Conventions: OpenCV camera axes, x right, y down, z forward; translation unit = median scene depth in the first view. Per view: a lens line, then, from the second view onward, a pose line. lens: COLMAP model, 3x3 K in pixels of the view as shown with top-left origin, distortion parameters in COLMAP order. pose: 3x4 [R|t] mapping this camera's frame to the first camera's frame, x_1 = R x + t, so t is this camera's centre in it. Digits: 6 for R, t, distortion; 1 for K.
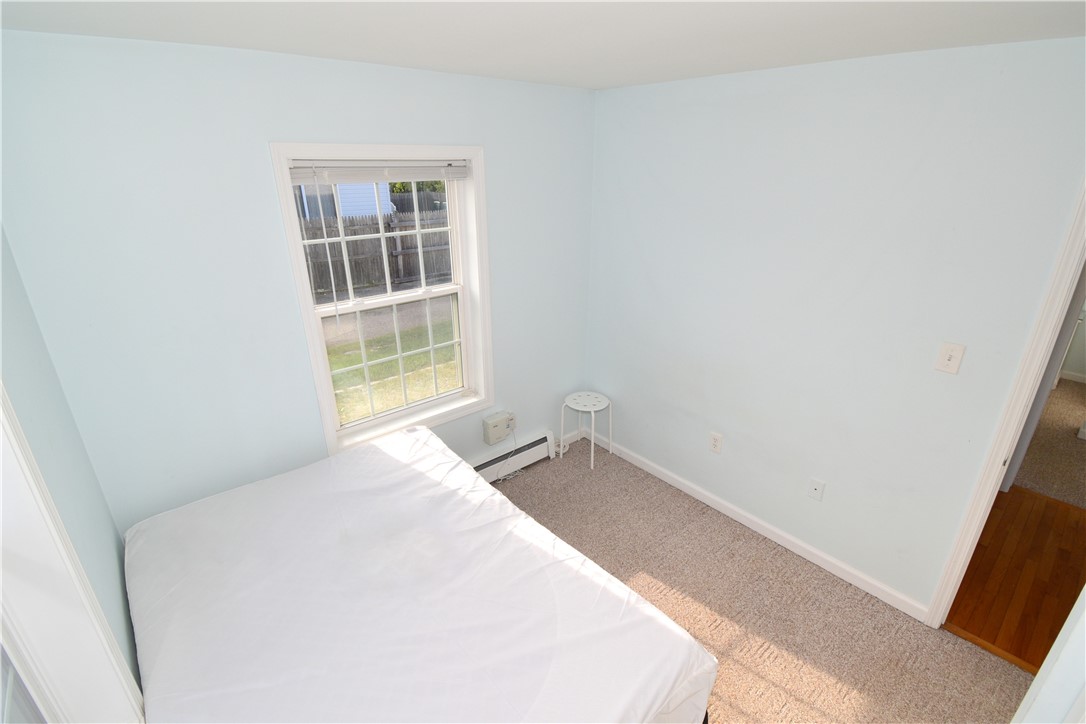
lens RADIAL K [[503.9, 0, 550.2], [0, 503.9, 362.6], [0, 0, 1]] dist [-0.003040, -0.019802]
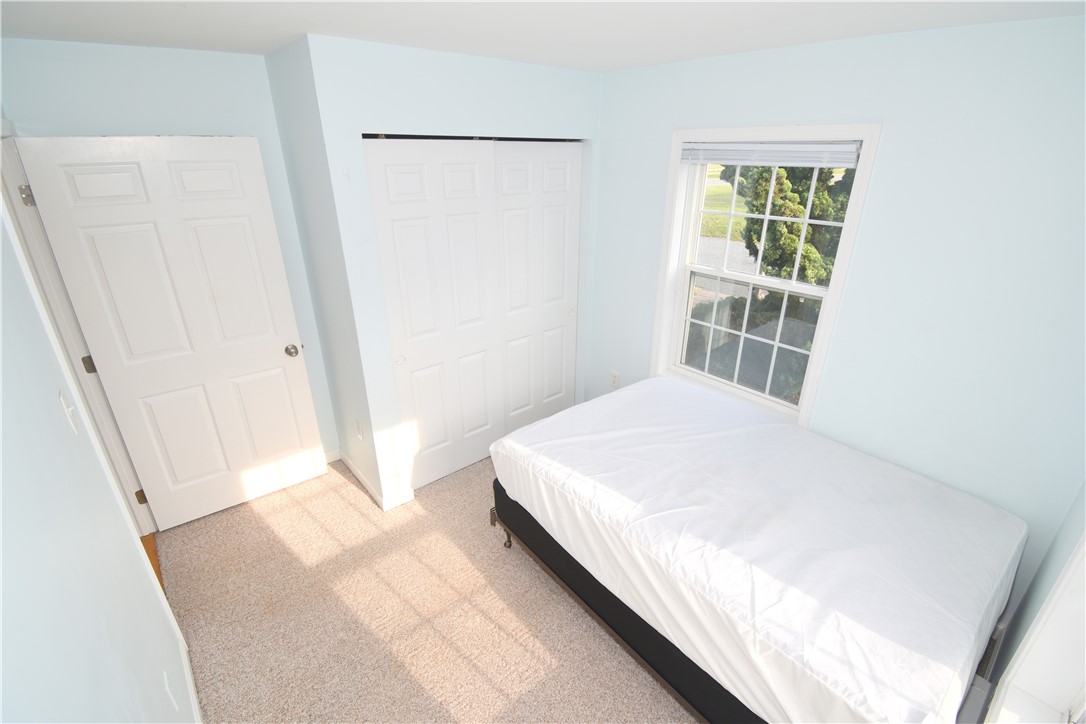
lens RADIAL K [[491.5, 0, 542.7], [0, 491.5, 361.3], [0, 0, 1]] dist [0.001646, -0.017422]
pose [[-0.999812, -0.008783, 0.017309, 0.075429], [0.005775, 0.716786, 0.697269, -0.432743], [-0.018531, 0.697238, -0.716600, 1.128301]]
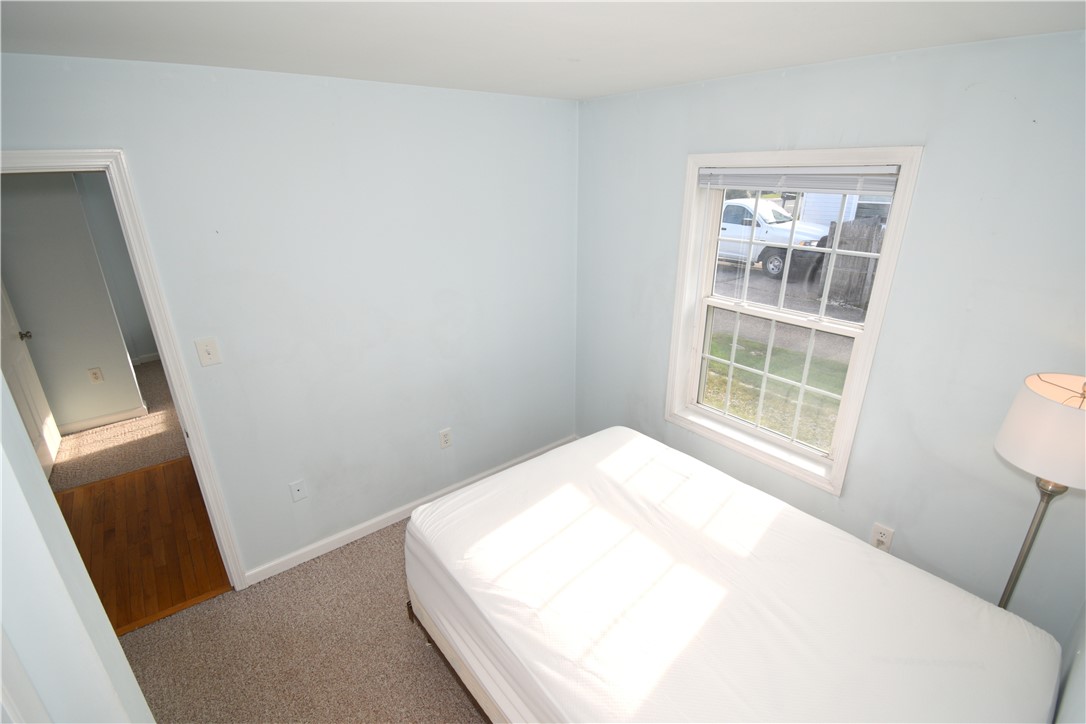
lens RADIAL K [[503.9, 0, 550.2], [0, 503.9, 362.6], [0, 0, 1]] dist [-0.003040, -0.019802]
pose [[0.021265, 0.354531, -0.934802, 0.625667], [-0.368088, 0.872113, 0.322382, -0.205638], [0.929548, 0.337234, 0.149044, 0.514685]]
